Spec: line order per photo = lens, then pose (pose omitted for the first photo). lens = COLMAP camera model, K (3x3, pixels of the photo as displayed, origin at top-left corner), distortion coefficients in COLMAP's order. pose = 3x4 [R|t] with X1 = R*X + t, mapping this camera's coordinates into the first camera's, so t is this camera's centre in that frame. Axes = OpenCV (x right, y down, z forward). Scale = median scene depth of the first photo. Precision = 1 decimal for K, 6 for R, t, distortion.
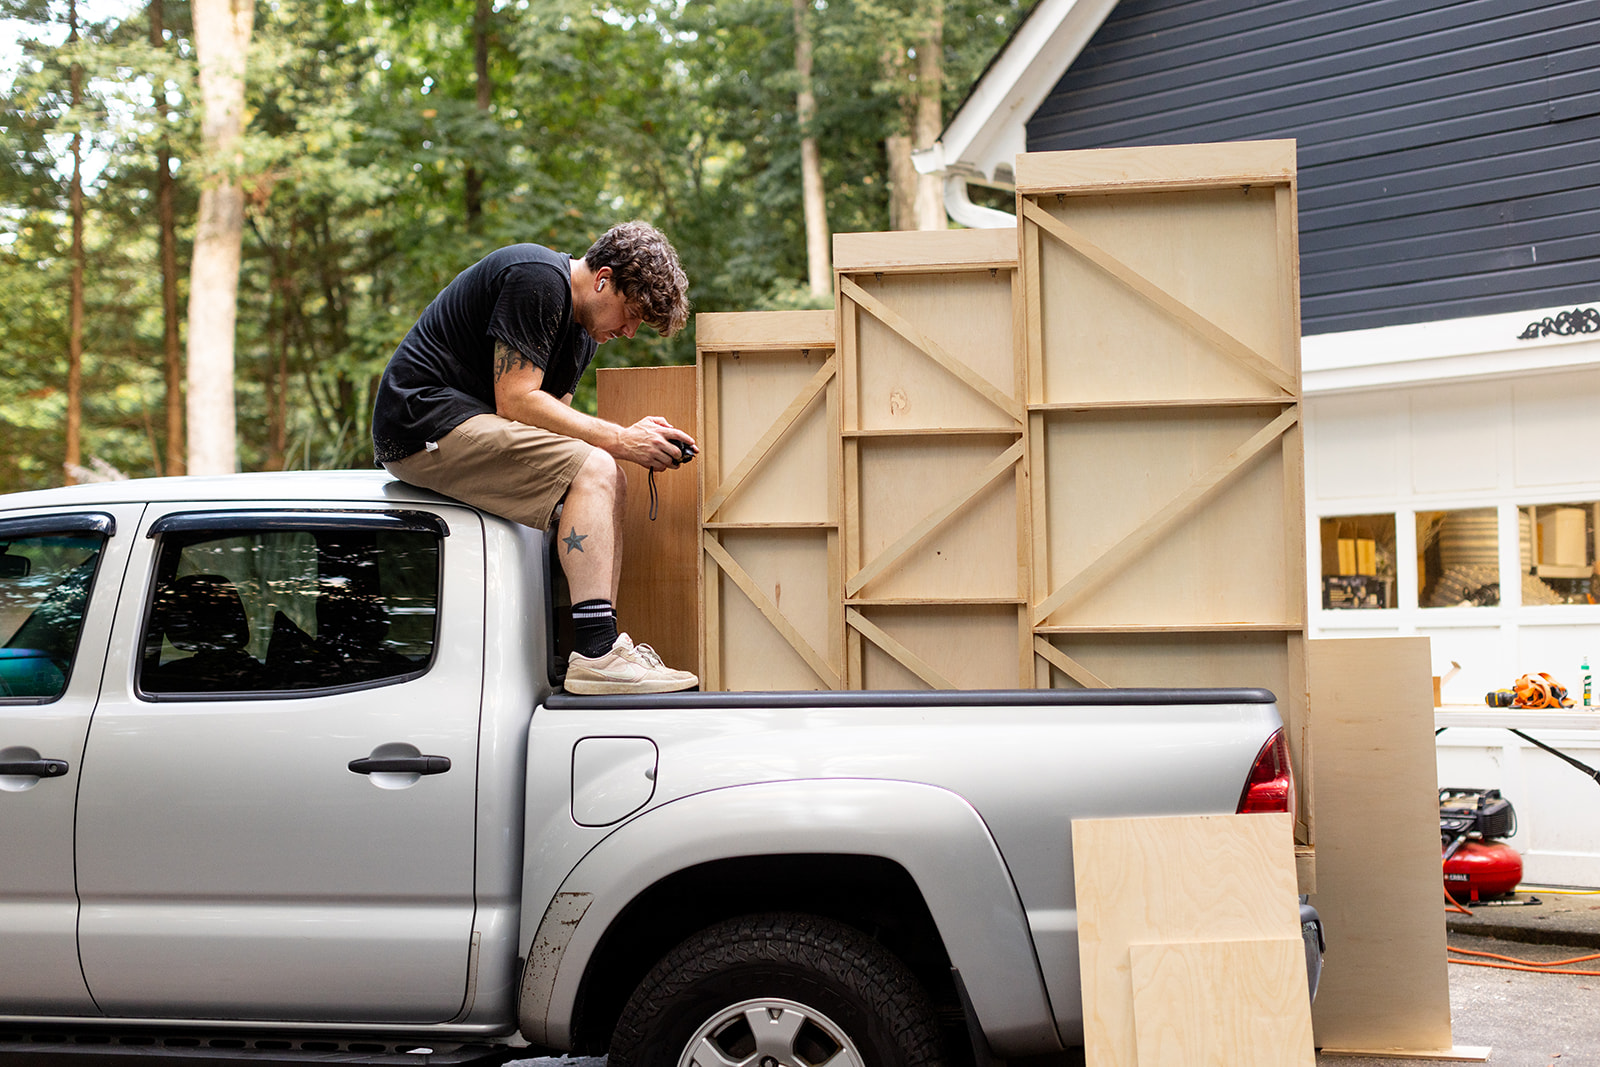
lens RADIAL K [[2287.4, 0, 773.1], [0, 2287.4, 558.7], [0, 0, 1]] dist [0.006565, 0.045204]
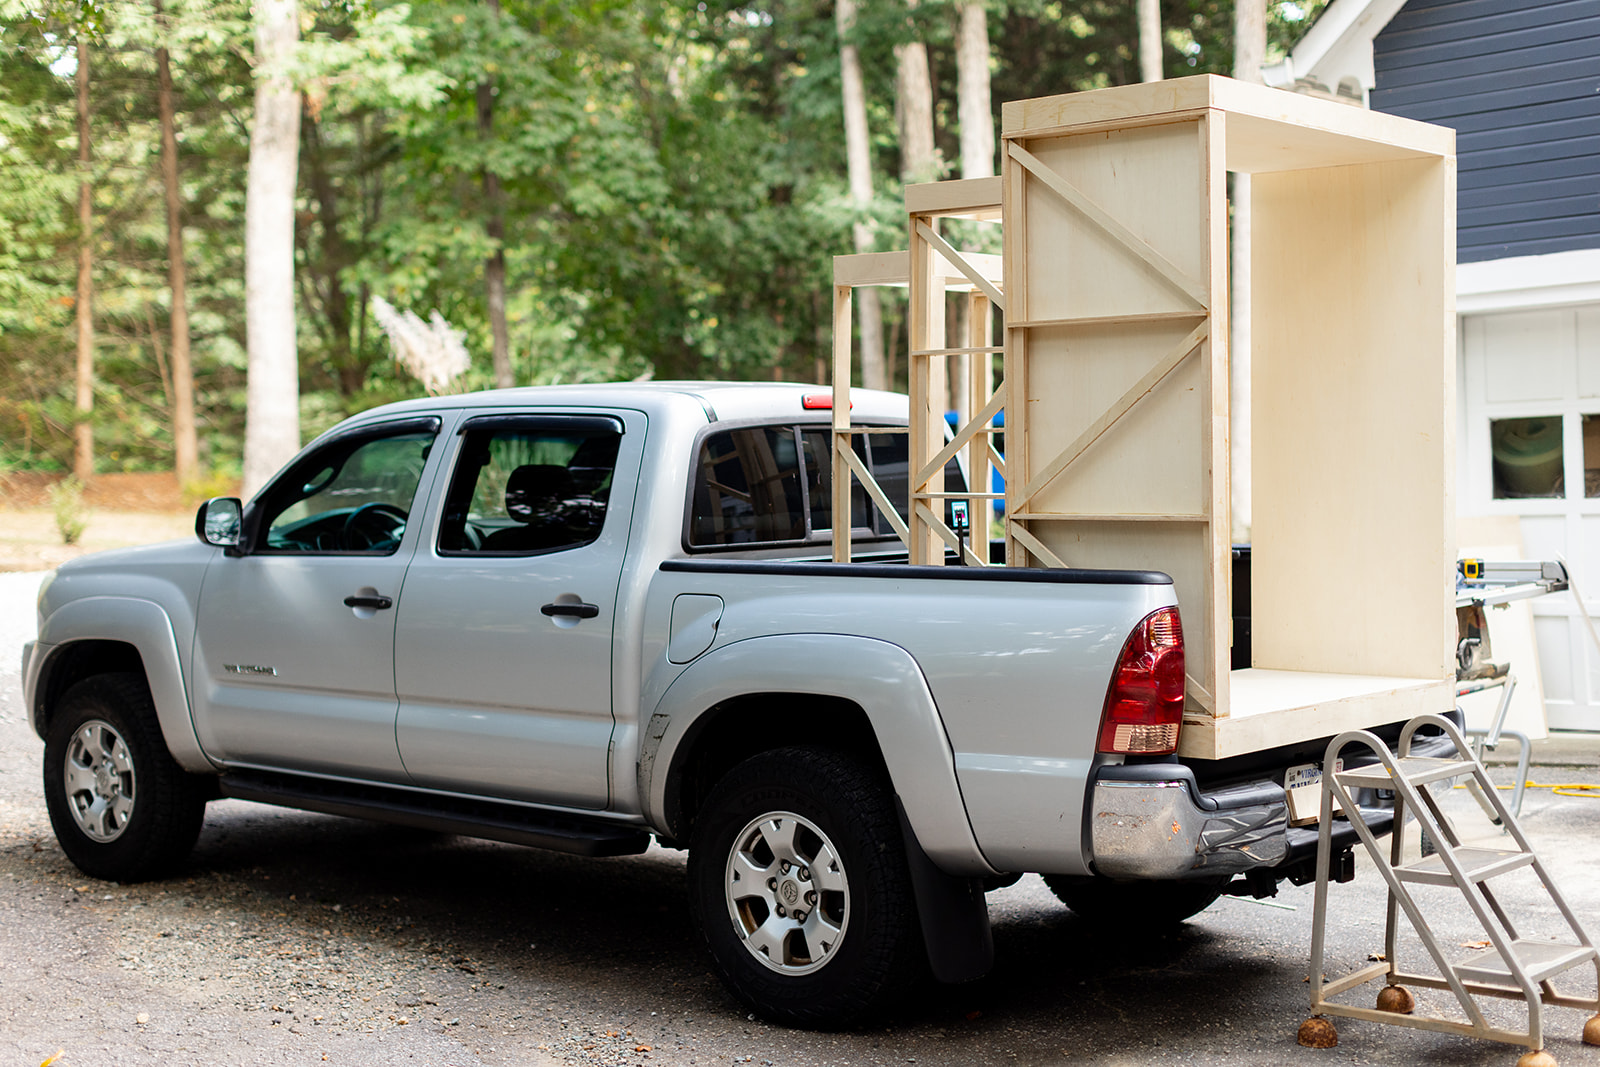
lens RADIAL K [[2287.4, 0, 773.1], [0, 2287.4, 558.7], [0, 0, 1]] dist [0.006565, 0.045204]
pose [[0.865980, 0.031347, -0.499096, 0.567396], [-0.008946, 0.998845, 0.047213, -0.001488], [0.499999, -0.036420, 0.865260, -0.065059]]
